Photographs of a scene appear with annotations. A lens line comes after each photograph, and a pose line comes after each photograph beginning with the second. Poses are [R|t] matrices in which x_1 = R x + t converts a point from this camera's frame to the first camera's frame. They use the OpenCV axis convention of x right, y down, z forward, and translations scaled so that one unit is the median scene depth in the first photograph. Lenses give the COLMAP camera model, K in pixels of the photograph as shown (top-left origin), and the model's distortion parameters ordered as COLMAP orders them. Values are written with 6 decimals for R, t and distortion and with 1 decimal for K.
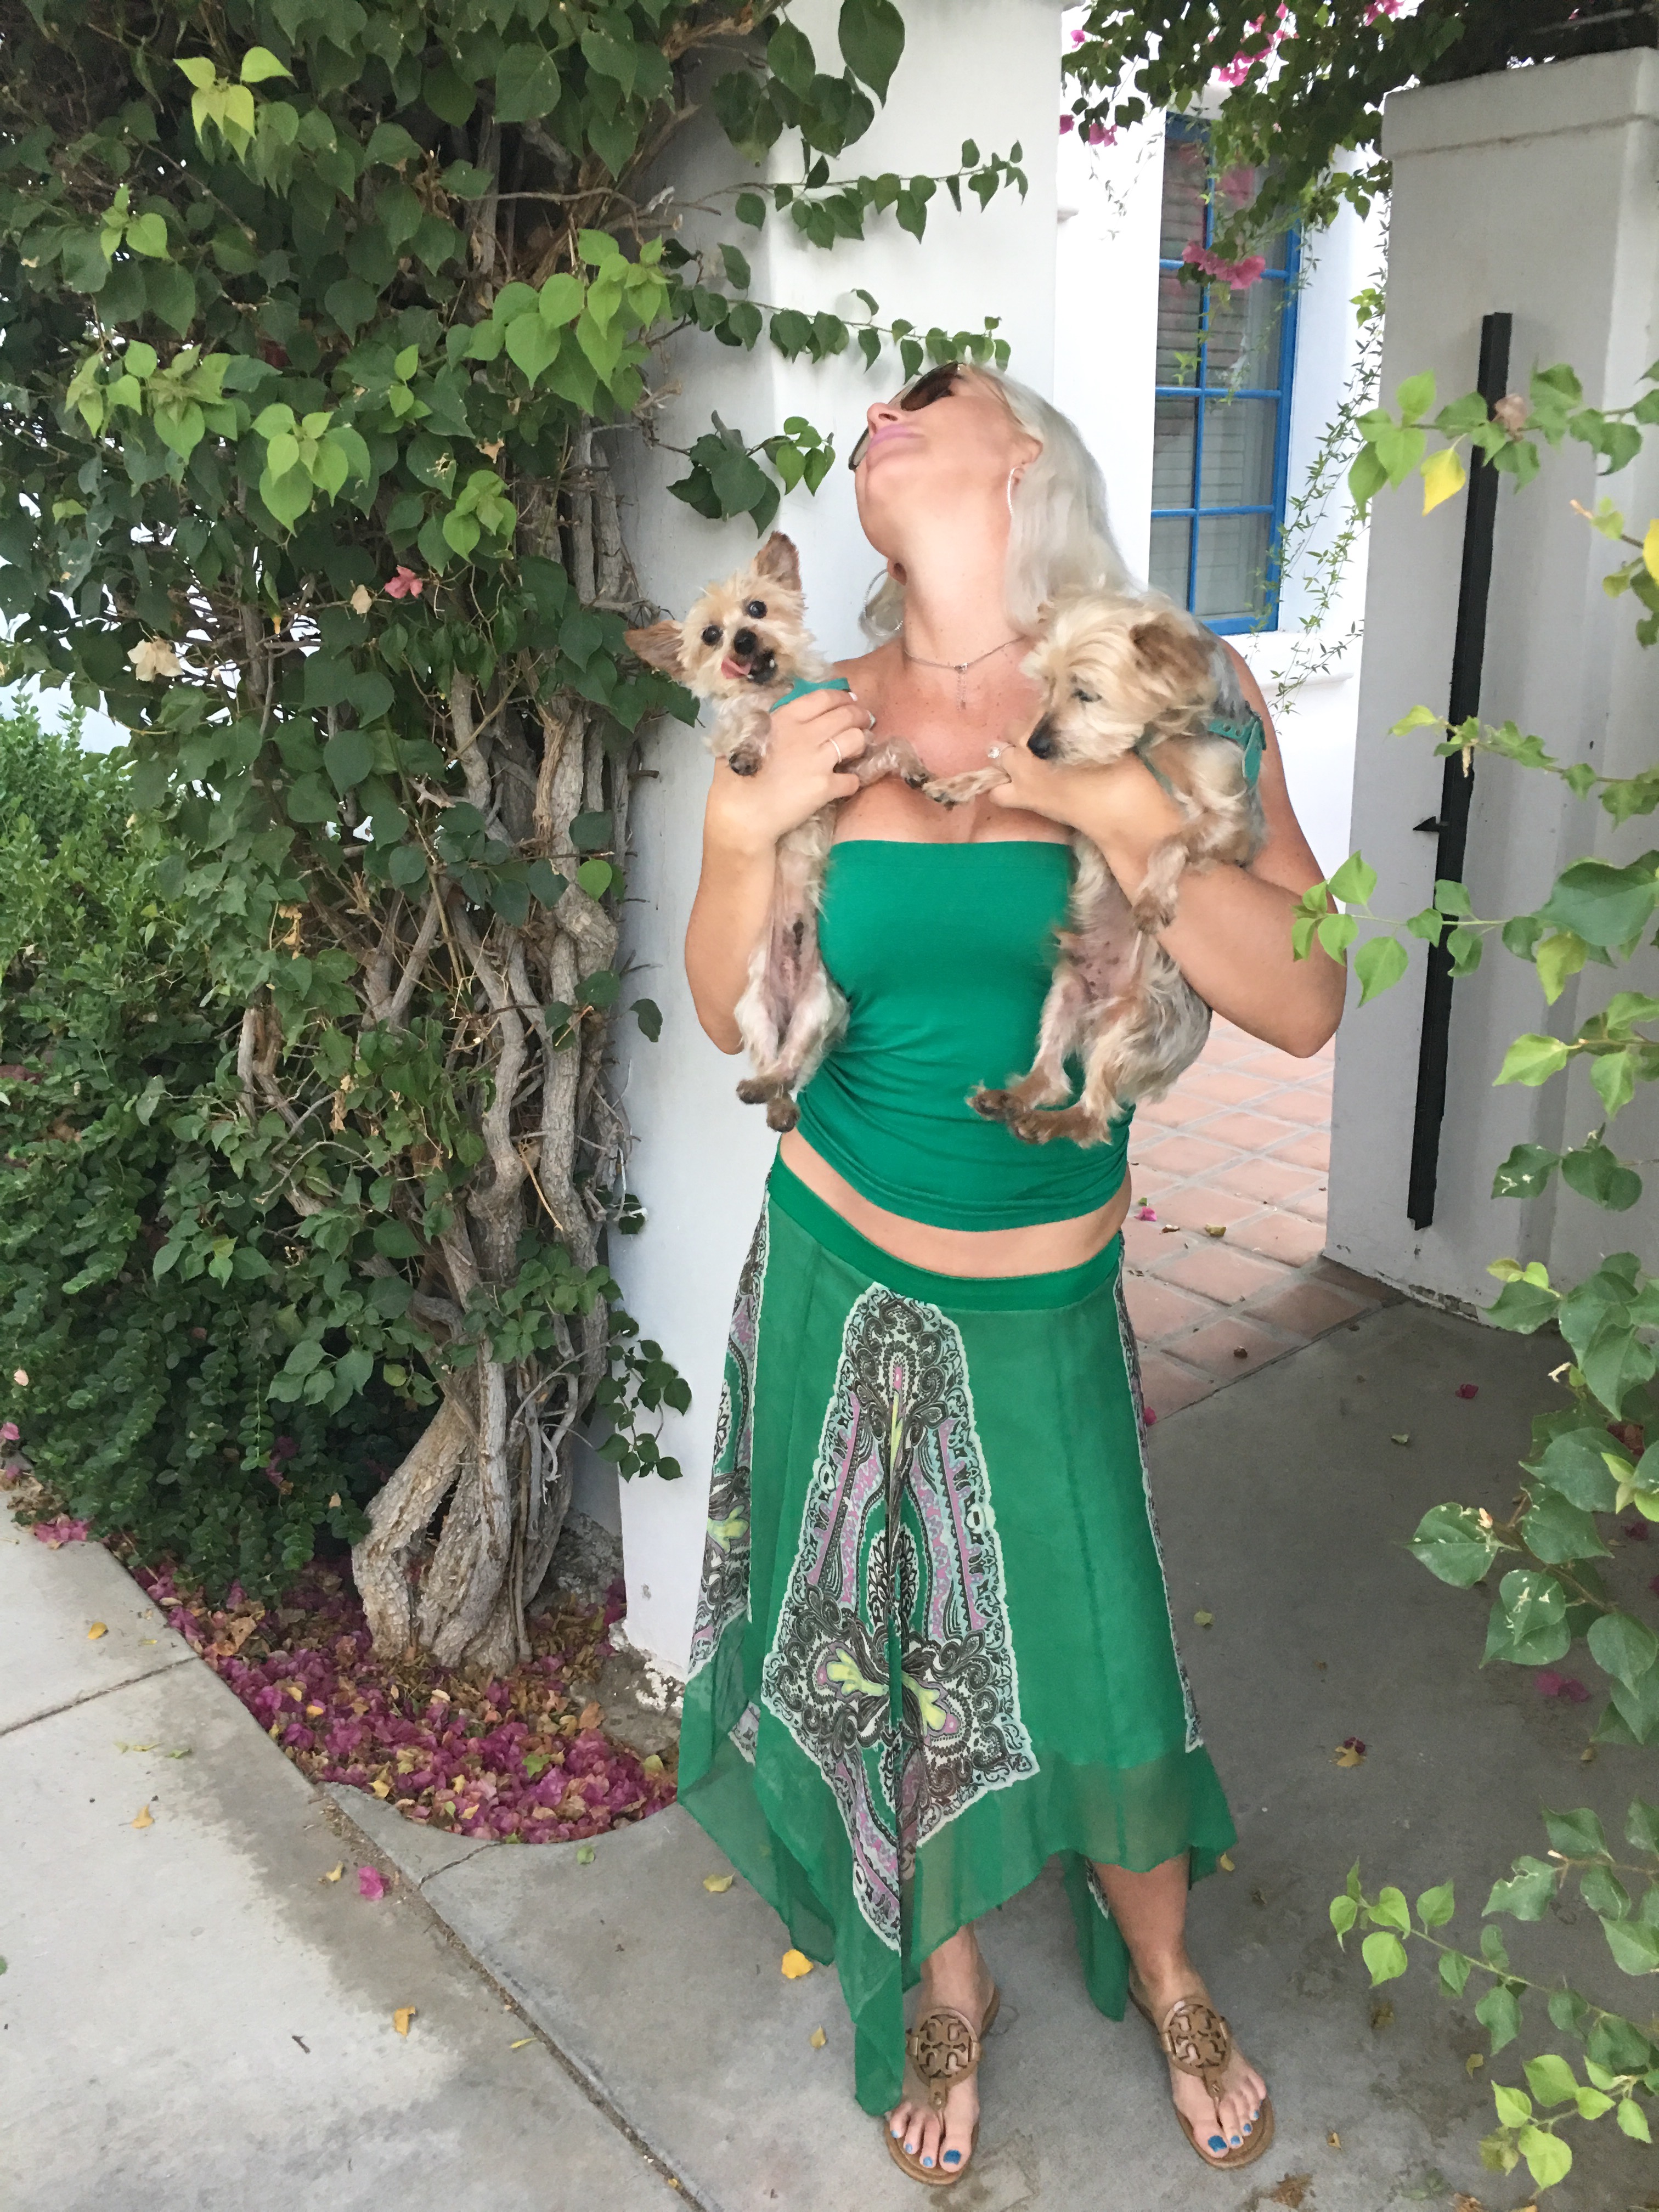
lens RADIAL K [[1866.6, 0, 838.8], [0, 1866.6, 1074.2], [0, 0, 1]] dist [0.089056, -0.135786]
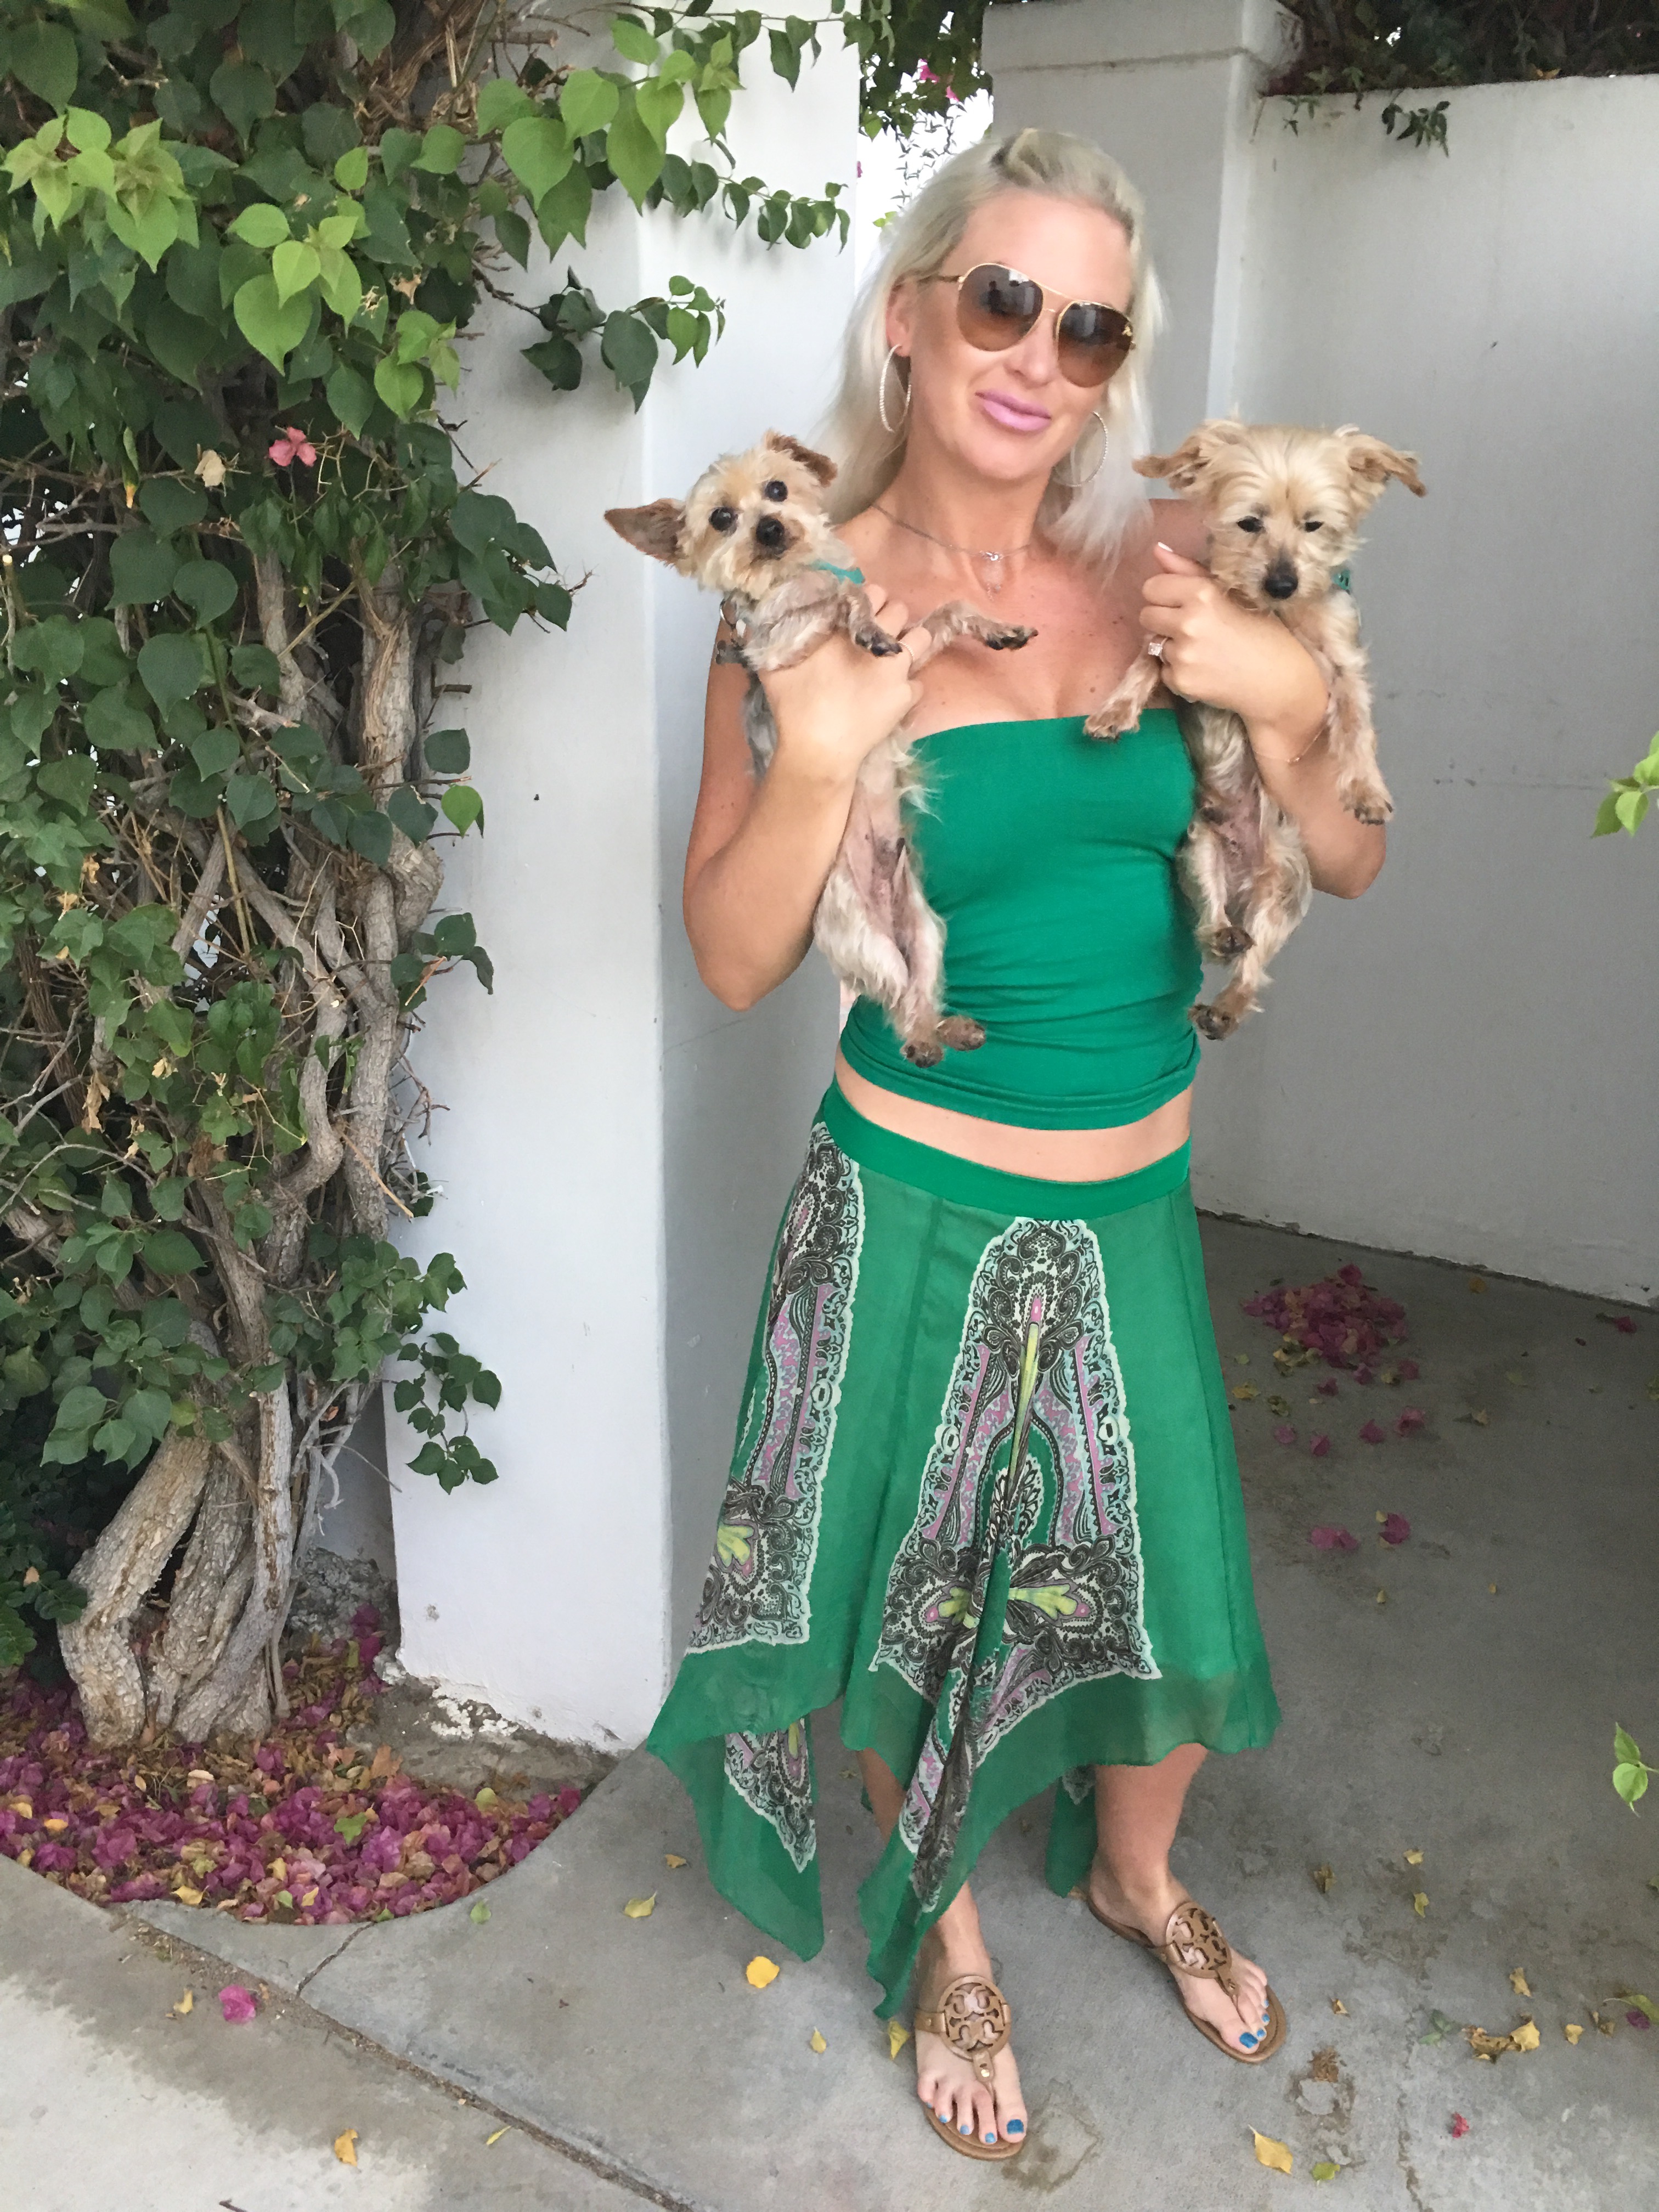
lens RADIAL K [[1866.6, 0, 838.8], [0, 1866.6, 1074.2], [0, 0, 1]] dist [0.089056, -0.135786]
pose [[0.935112, -0.085915, 0.343781, -0.248692], [0.076025, 0.996214, 0.042173, -0.004466], [-0.346102, -0.013301, 0.938103, 0.111884]]
